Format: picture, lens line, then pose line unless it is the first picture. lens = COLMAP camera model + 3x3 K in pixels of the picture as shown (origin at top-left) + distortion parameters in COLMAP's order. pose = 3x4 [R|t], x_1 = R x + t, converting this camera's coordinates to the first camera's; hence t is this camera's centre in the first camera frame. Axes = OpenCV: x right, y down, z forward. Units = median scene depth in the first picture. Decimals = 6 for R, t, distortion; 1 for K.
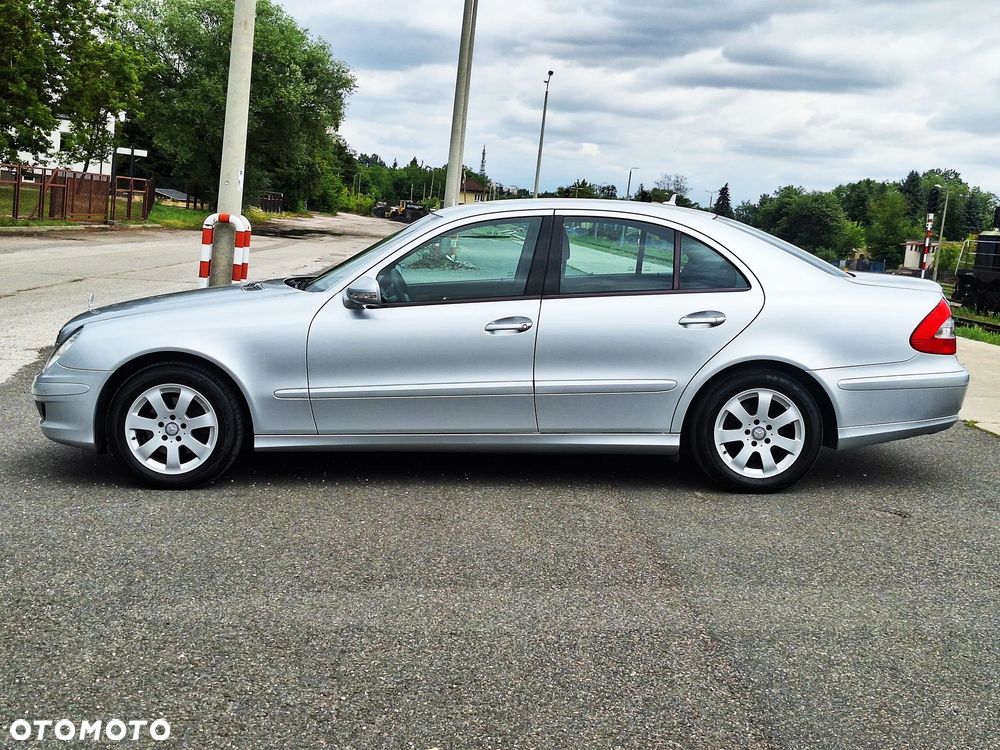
lens RADIAL K [[1409.7, 0, 537.7], [0, 1409.7, 373.7], [0, 0, 1]] dist [0.187675, -0.381539]
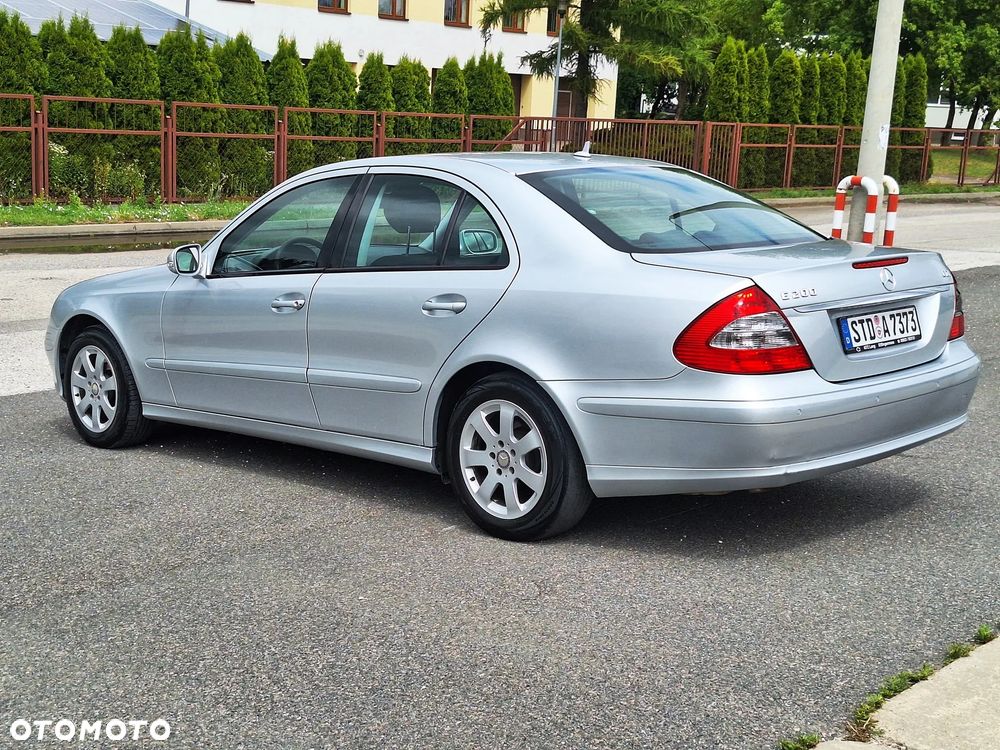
lens RADIAL K [[1429.8, 0, 510.4], [0, 1429.8, 374.5], [0, 0, 1]] dist [0.192885, -0.461646]
pose [[0.692800, 0.074644, -0.717256, 0.700835], [-0.058808, 0.997164, 0.046970, -0.038614], [0.718728, 0.009640, 0.695225, 0.473959]]
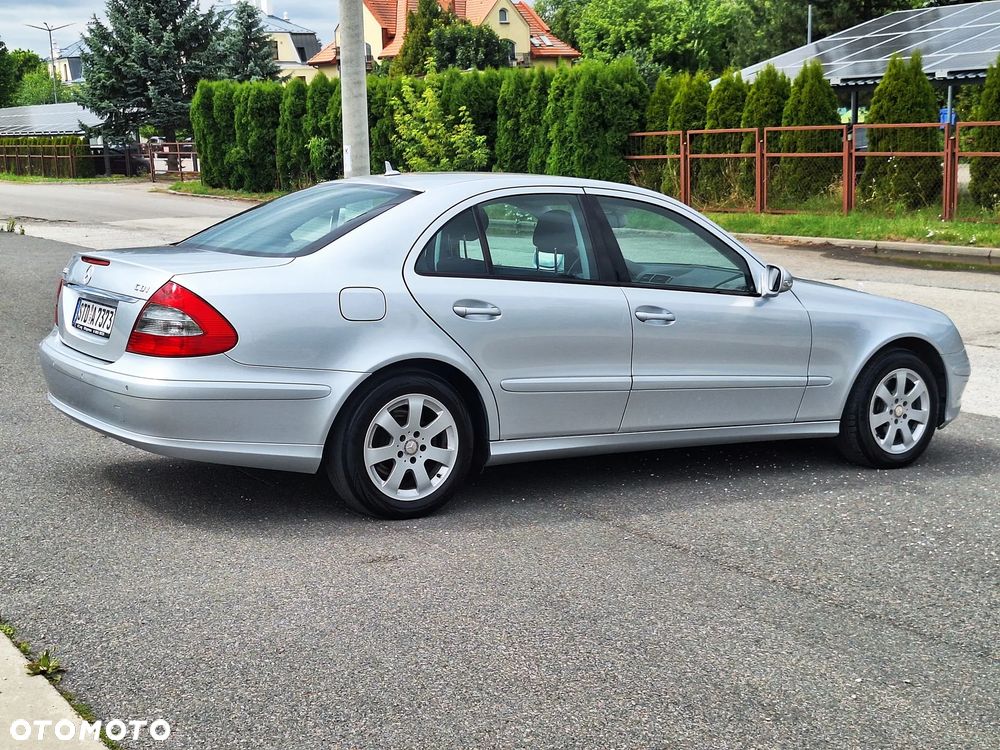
lens RADIAL K [[1379.5, 0, 500.0], [0, 1379.5, 375.0], [0, 0, 1]] dist [0.201126, -0.412787]
pose [[-0.873107, 0.037124, -0.486114, 0.496837], [-0.088023, 0.968706, 0.232078, -0.220489], [0.479517, 0.245418, -0.842516, 1.953902]]
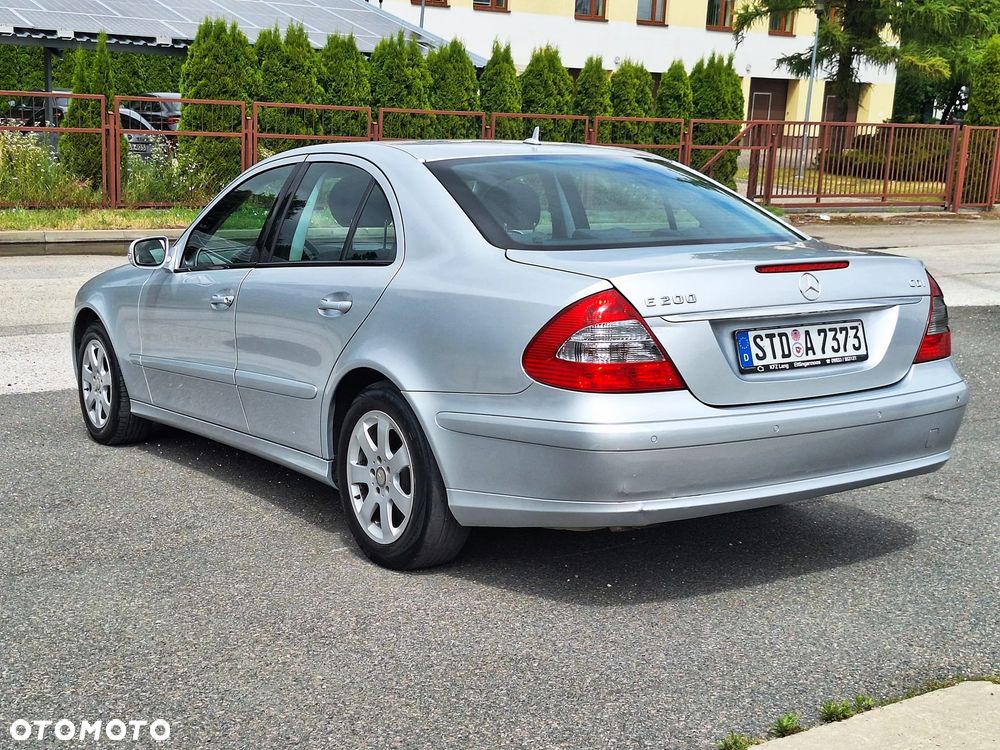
lens RADIAL K [[1430.6, 0, 480.9], [0, 1430.6, 380.0], [0, 0, 1]] dist [0.179695, -0.405654]
pose [[0.512526, 0.095216, -0.853376, 0.759785], [-0.086335, 0.994511, 0.059112, -0.048296], [0.854321, 0.043380, 0.517933, 0.684945]]
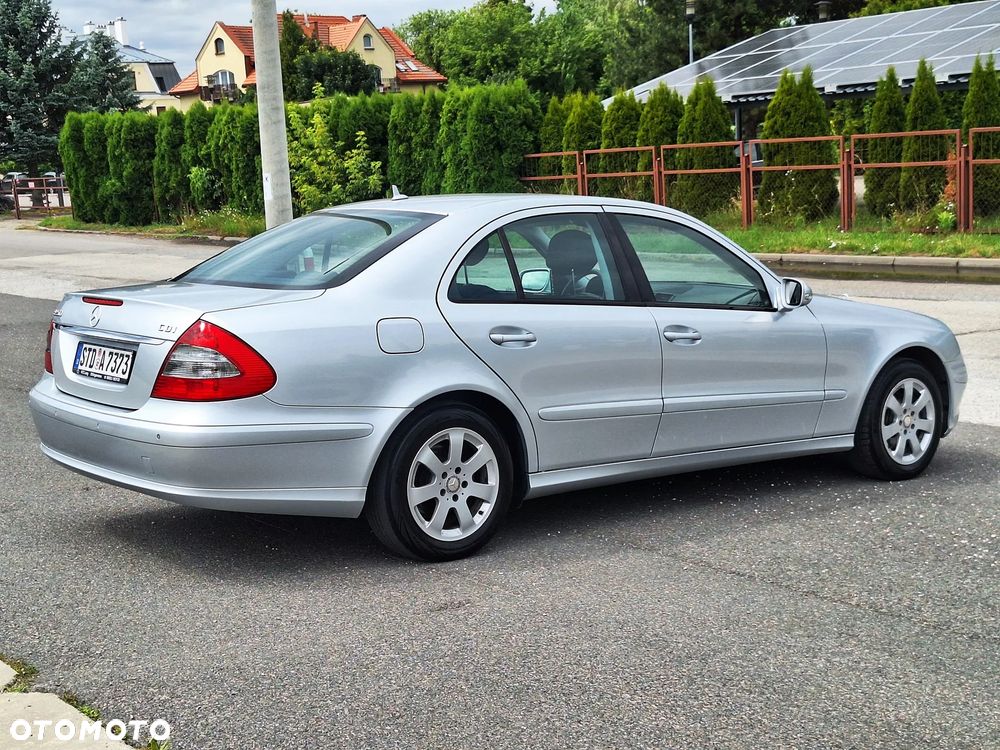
lens RADIAL K [[1379.5, 0, 500.0], [0, 1379.5, 375.0], [0, 0, 1]] dist [0.201126, -0.412787]
pose [[-0.820538, 0.066345, -0.567729, 0.560688], [-0.065042, 0.975952, 0.208056, -0.207042], [0.567880, 0.207644, -0.796490, 1.868441]]
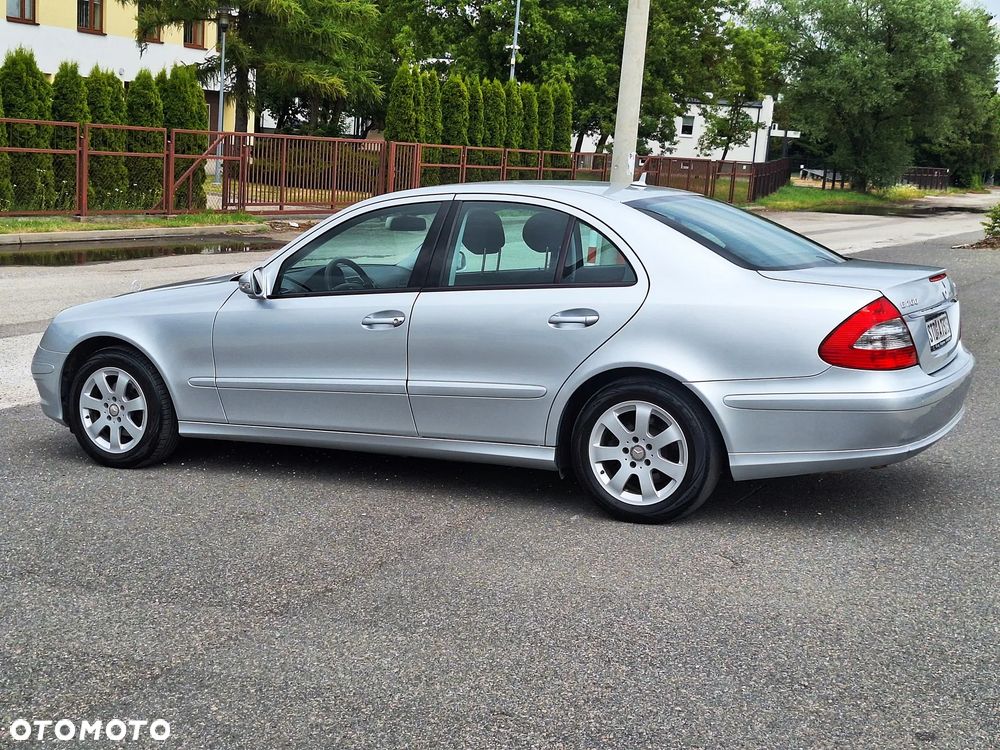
lens RADIAL K [[1427.6, 0, 525.9], [0, 1427.6, 387.6], [0, 0, 1]] dist [0.179320, -0.346955]
pose [[0.875714, 0.047460, -0.480492, 0.510427], [-0.036691, 0.998821, 0.031787, -0.022305], [0.481434, -0.010206, 0.876423, 0.210483]]
